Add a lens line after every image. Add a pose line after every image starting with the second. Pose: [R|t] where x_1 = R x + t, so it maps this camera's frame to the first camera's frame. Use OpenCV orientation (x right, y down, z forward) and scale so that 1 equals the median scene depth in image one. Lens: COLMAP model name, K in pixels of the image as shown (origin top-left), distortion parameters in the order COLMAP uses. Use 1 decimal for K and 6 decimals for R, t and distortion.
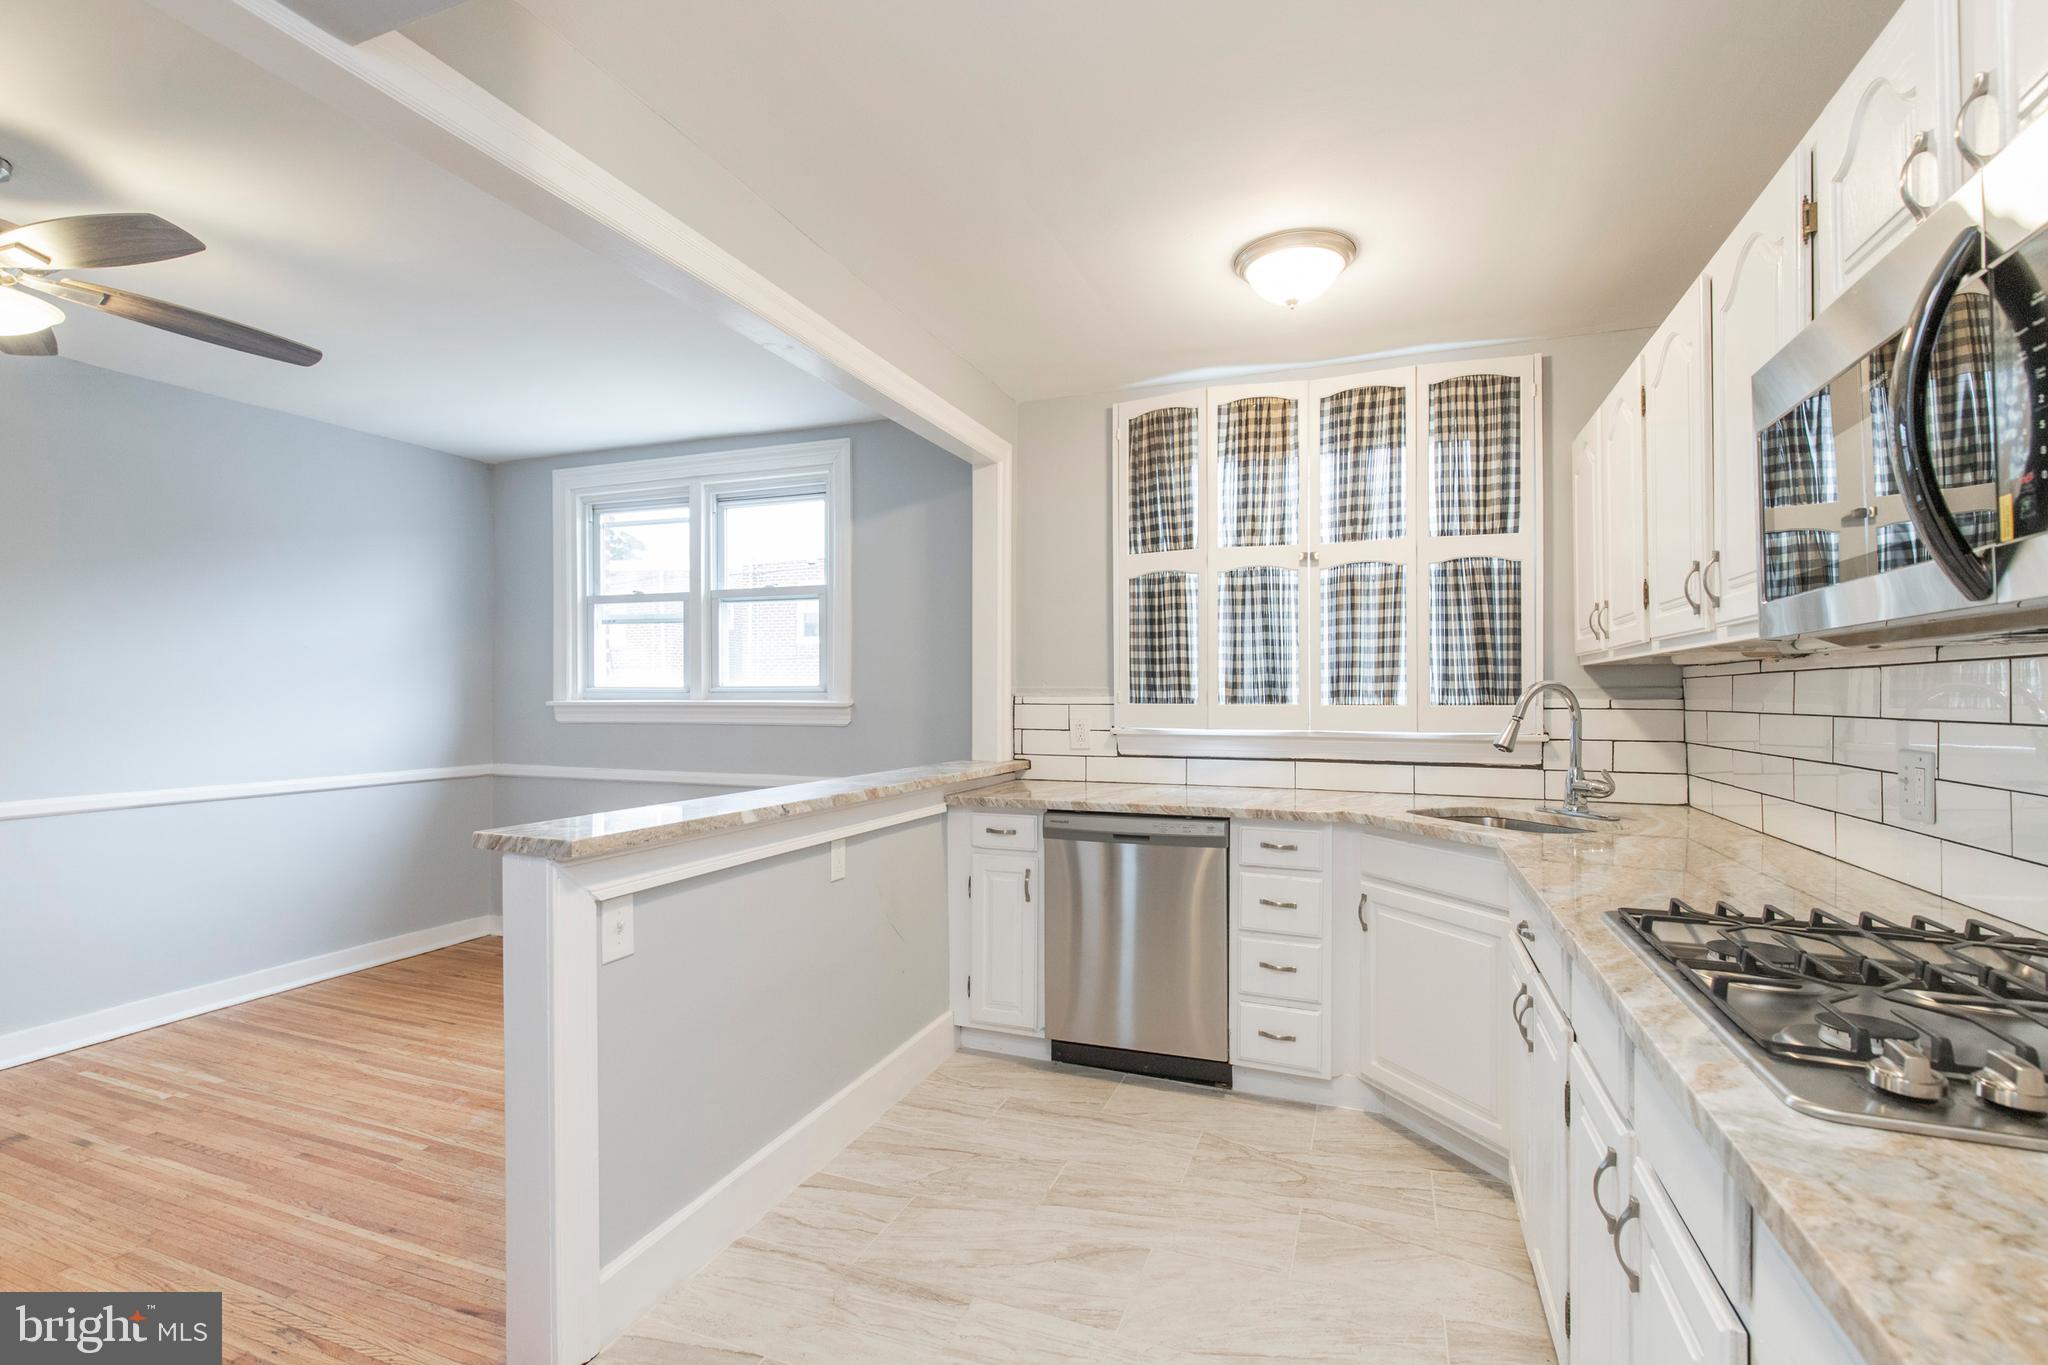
lens RADIAL K [[932.4, 0, 1008.9], [0, 932.4, 683.7], [0, 0, 1]] dist [0.006975, -0.003016]
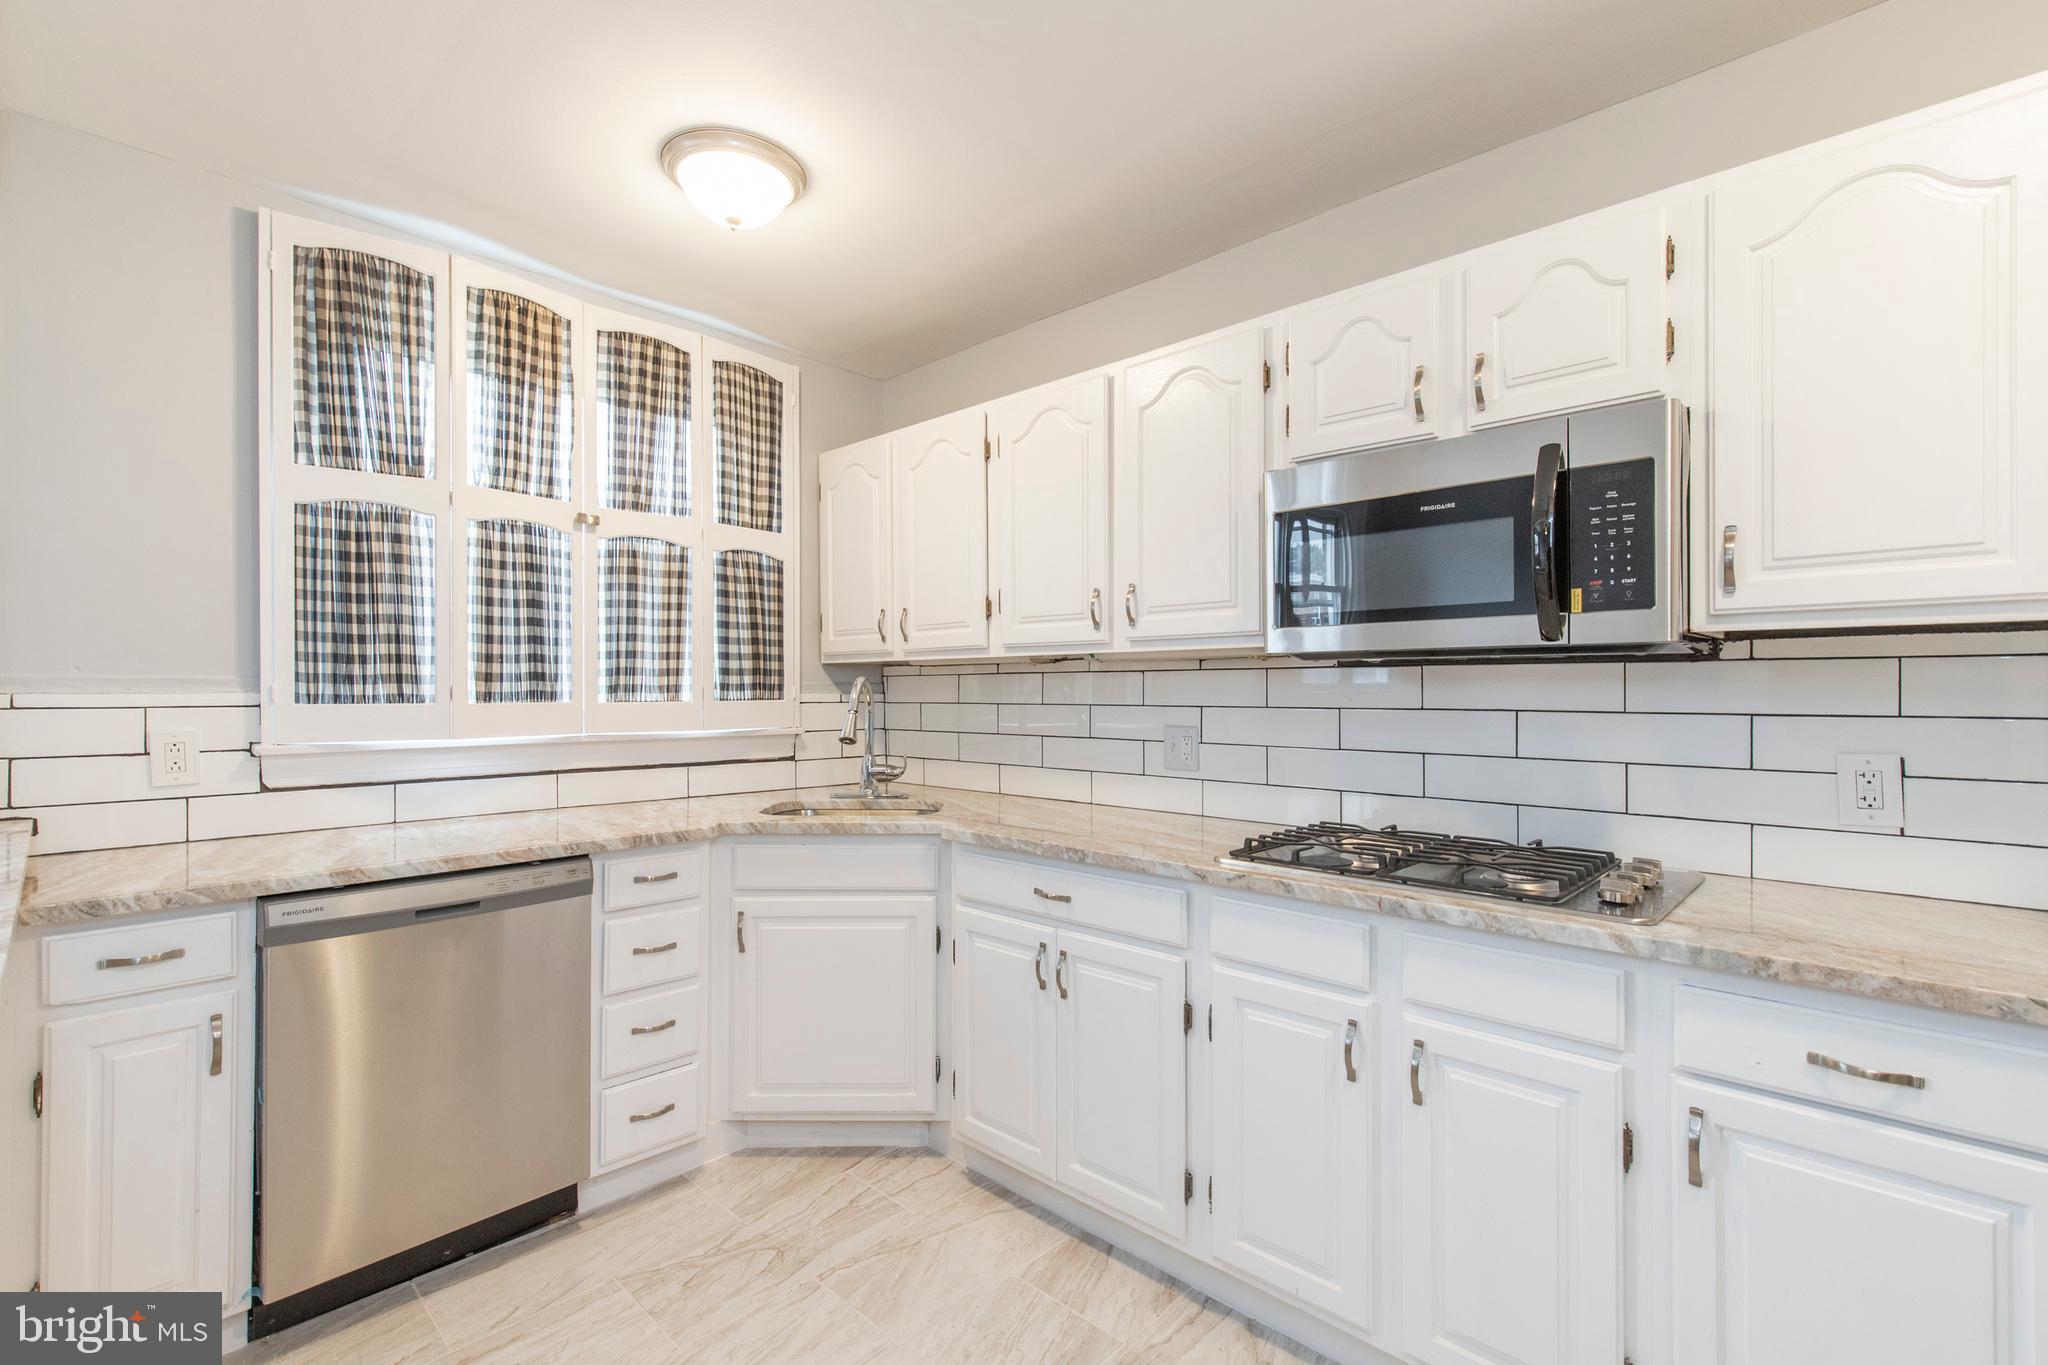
lens RADIAL K [[932.4, 0, 1017.6], [0, 932.4, 685.0], [0, 0, 1]] dist [0.006975, -0.003016]
pose [[0.358221, 0.004419, 0.933626, -0.312310], [-0.010446, 0.999945, -0.000726, 0.004328], [-0.933578, -0.009492, 0.358248, 0.369079]]
